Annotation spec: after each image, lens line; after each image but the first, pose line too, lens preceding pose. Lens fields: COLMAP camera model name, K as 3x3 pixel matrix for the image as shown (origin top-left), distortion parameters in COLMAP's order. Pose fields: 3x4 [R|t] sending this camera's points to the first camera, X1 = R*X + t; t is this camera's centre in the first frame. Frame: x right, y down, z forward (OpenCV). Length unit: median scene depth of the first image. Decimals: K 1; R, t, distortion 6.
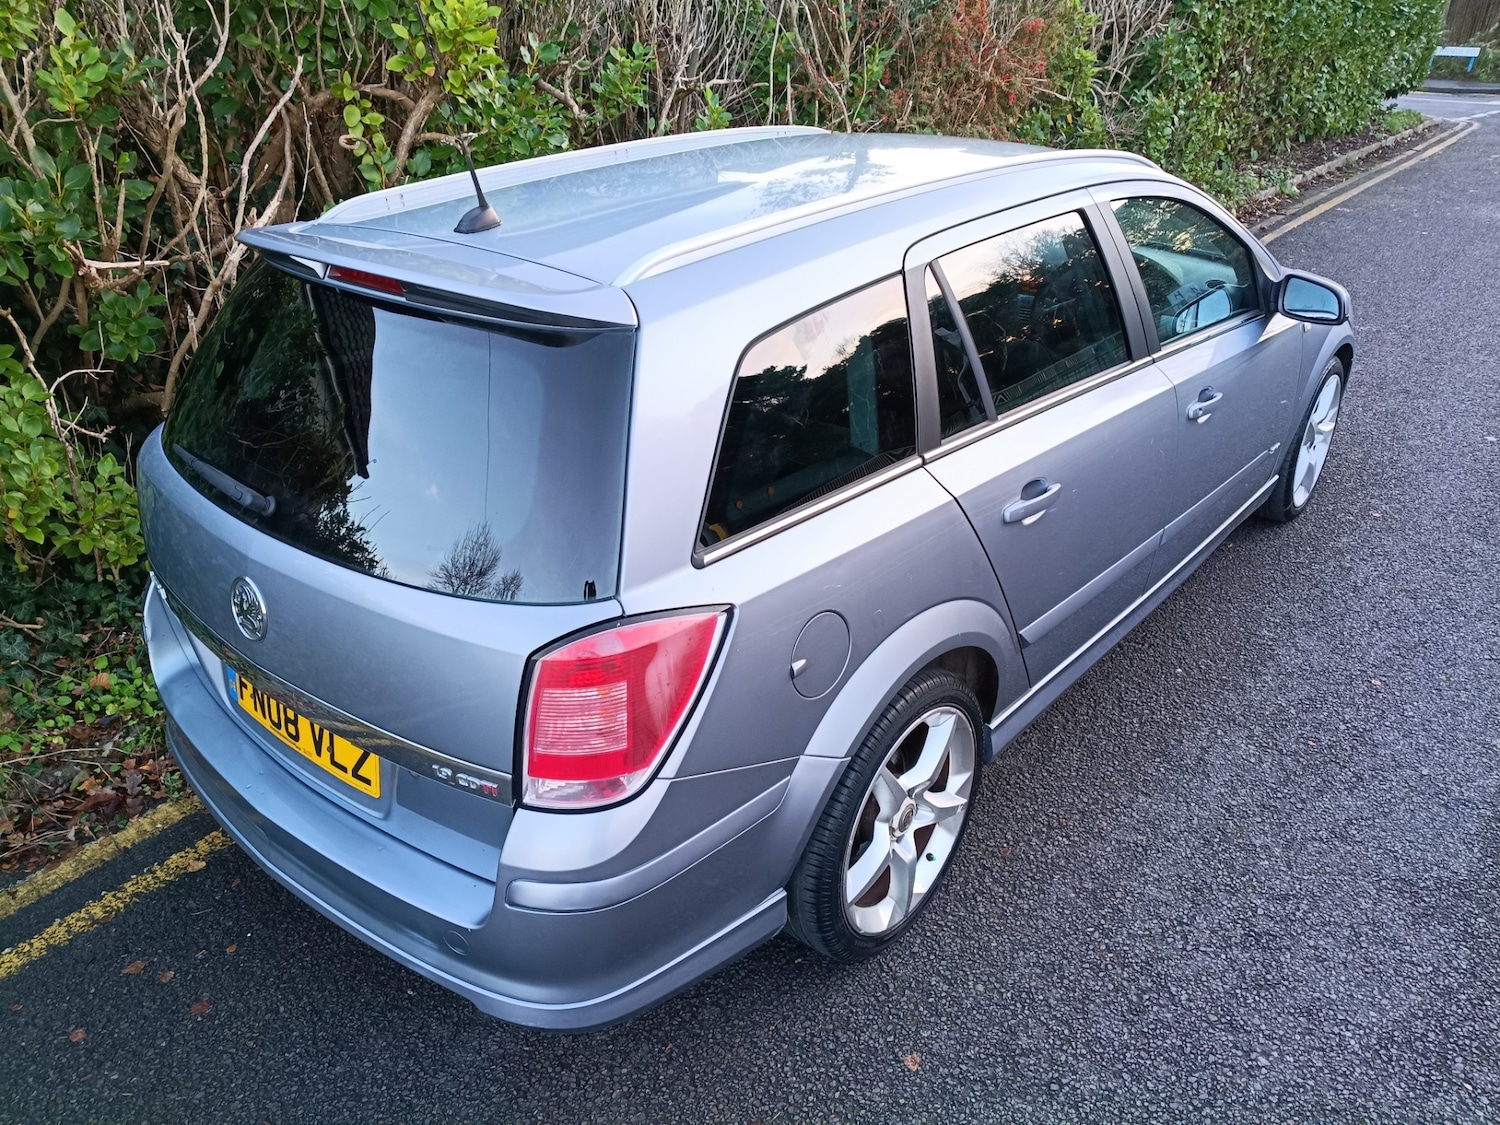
lens RADIAL K [[1146.5, 0, 751.6], [0, 1146.5, 559.4], [0, 0, 1]] dist [-0.033970, 0.032339]
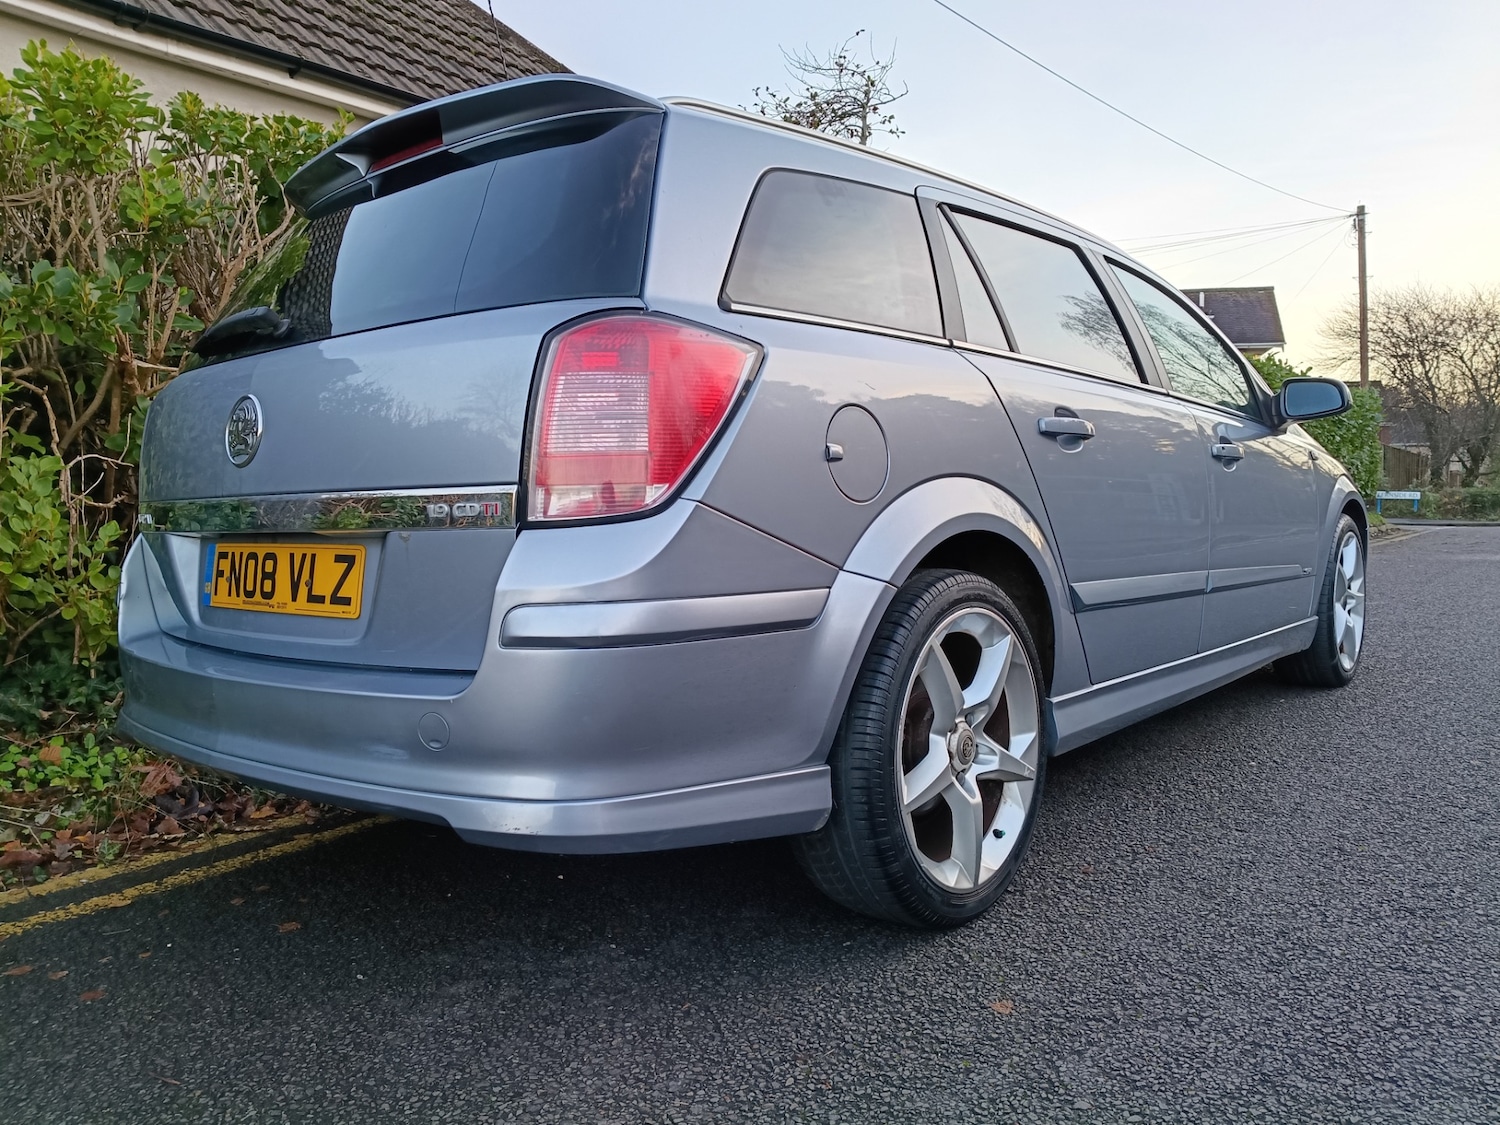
lens RADIAL K [[1147.9, 0, 749.7], [0, 1147.9, 569.4], [0, 0, 1]] dist [-0.029484, 0.025408]
pose [[0.999866, -0.015971, -0.003504, -0.020037], [0.013239, 0.916535, -0.399736, 0.425217], [0.009596, 0.399636, 0.916624, 0.154190]]
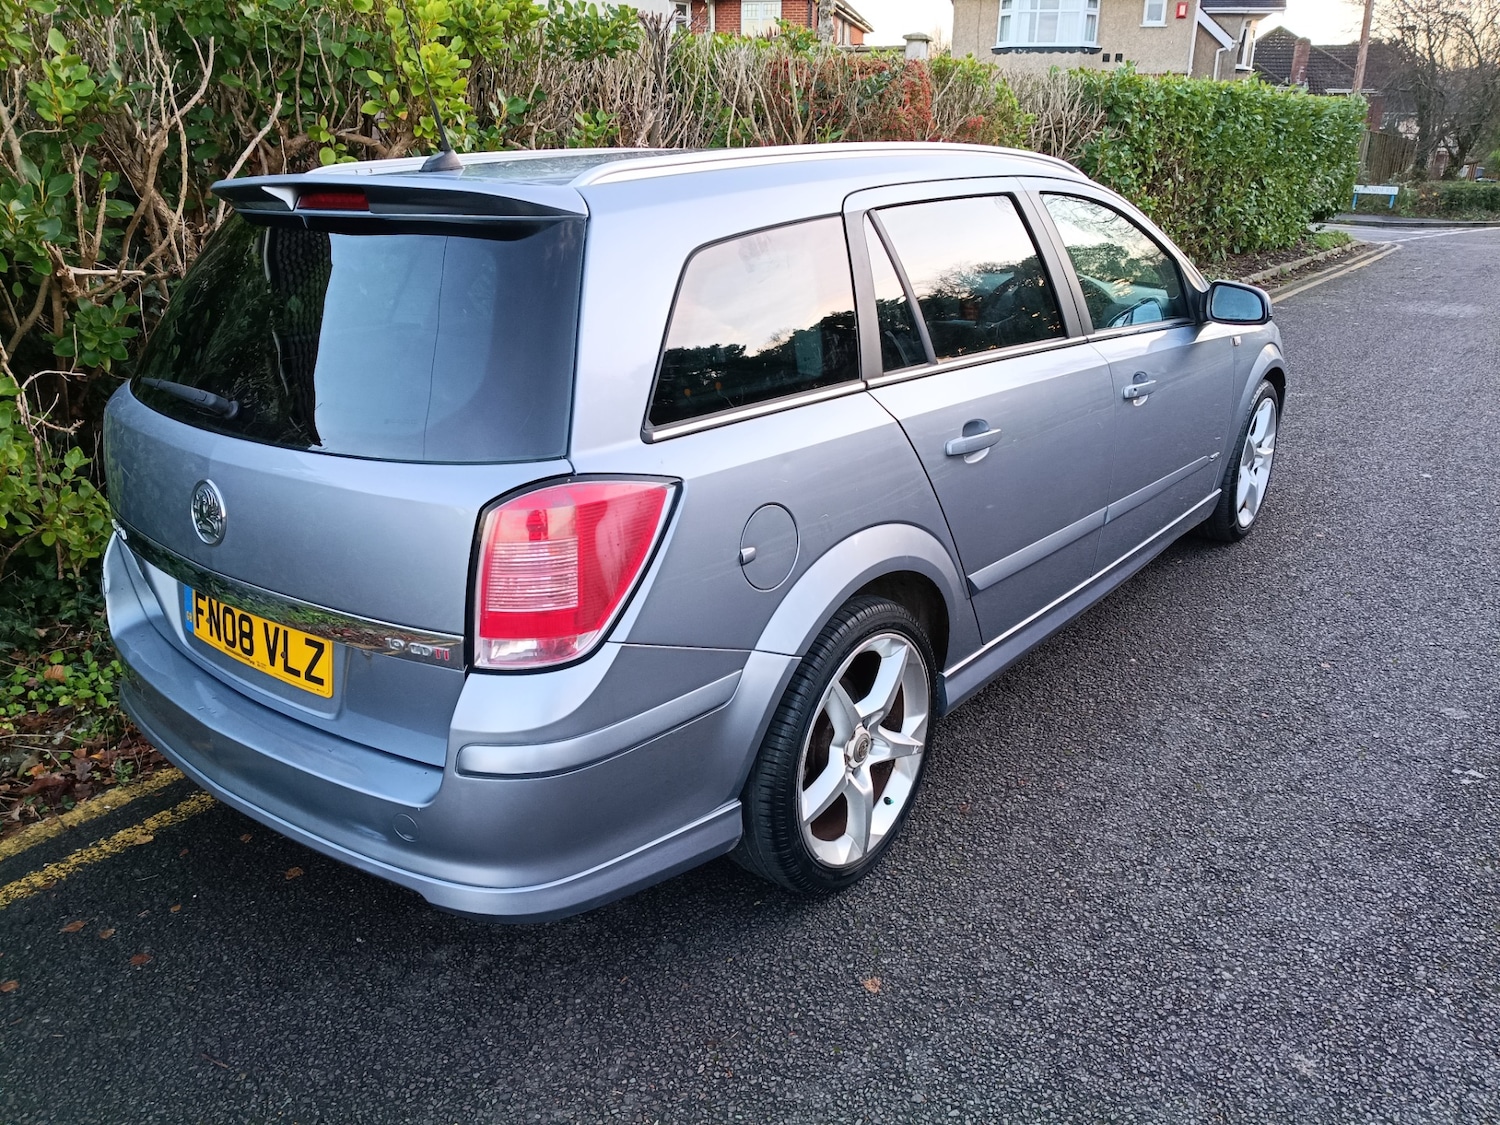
lens RADIAL K [[1140.3, 0, 750.3], [0, 1140.3, 563.9], [0, 0, 1]] dist [-0.010033, -0.002173]
pose [[0.999630, -0.012797, 0.024004, 0.015022], [0.015595, 0.992620, -0.120257, 0.176250], [-0.022288, 0.120587, 0.992452, -0.011747]]
